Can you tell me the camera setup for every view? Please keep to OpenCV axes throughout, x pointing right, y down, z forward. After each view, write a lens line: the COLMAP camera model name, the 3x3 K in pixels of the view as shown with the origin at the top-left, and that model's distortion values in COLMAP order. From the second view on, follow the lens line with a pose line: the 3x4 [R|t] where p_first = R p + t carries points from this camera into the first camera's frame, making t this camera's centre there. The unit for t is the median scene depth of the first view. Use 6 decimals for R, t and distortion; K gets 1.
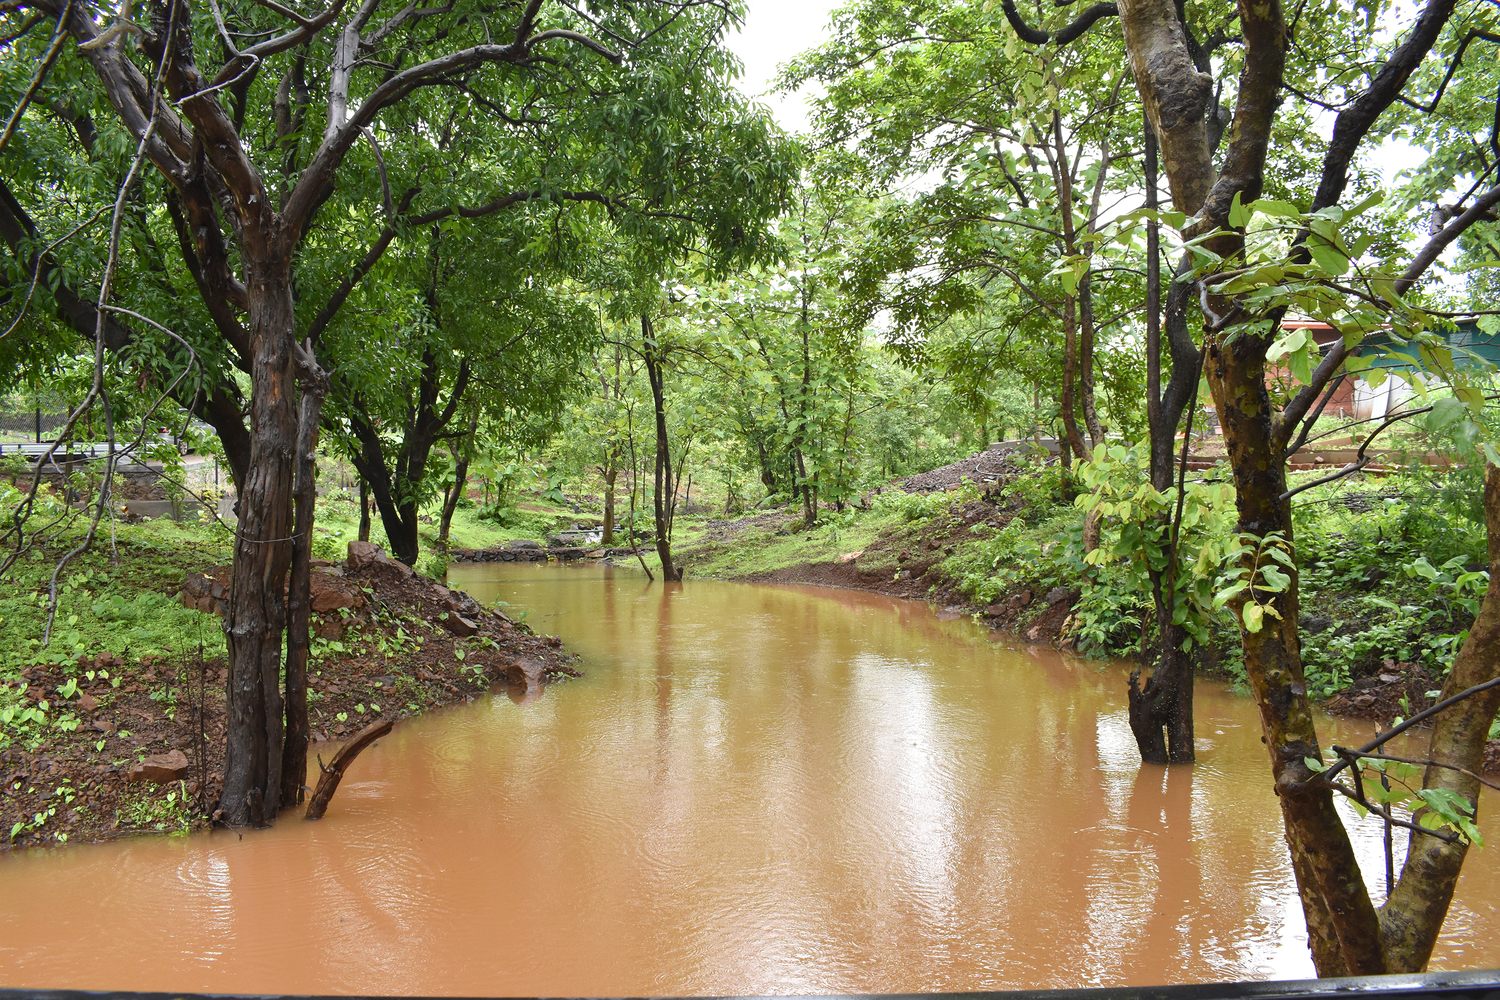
lens RADIAL K [[1174.0, 0, 750.0], [0, 1174.0, 500.0], [0, 0, 1]] dist [-0.100182, 0.006078]
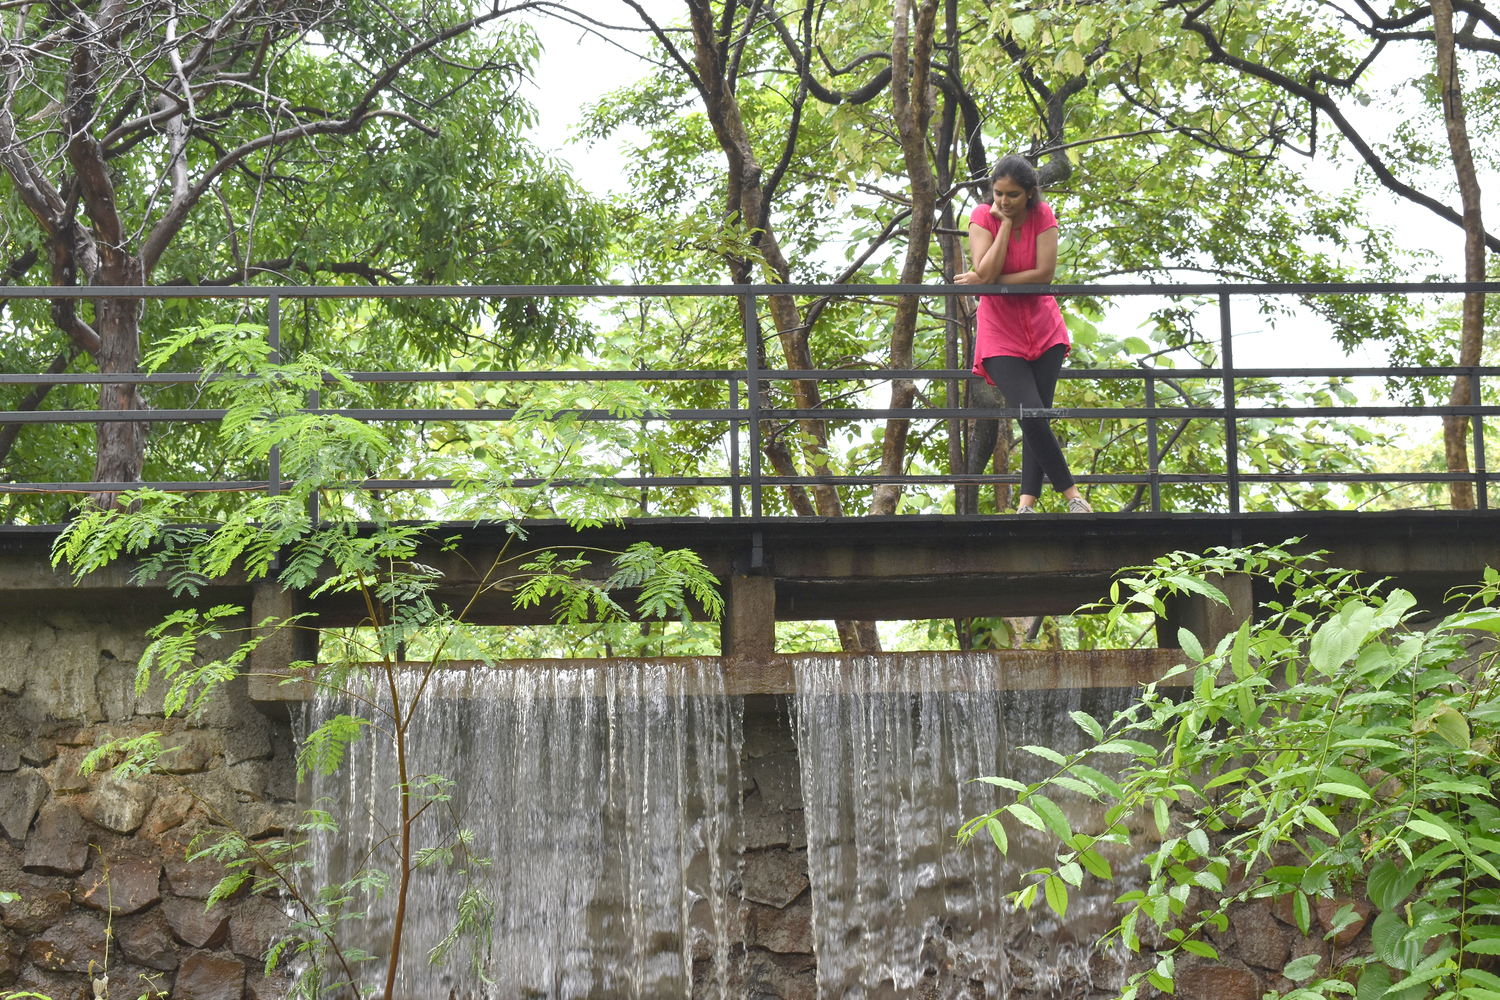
lens RADIAL K [[2858.9, 0, 750.0], [0, 2858.9, 500.0], [0, 0, 1]] dist [0.014416, 0.254342]
pose [[0.997526, -0.005394, 0.070097, 0.000873], [0.019013, 0.980598, -0.195108, 0.282159], [-0.067684, 0.195958, 0.978274, -0.907016]]
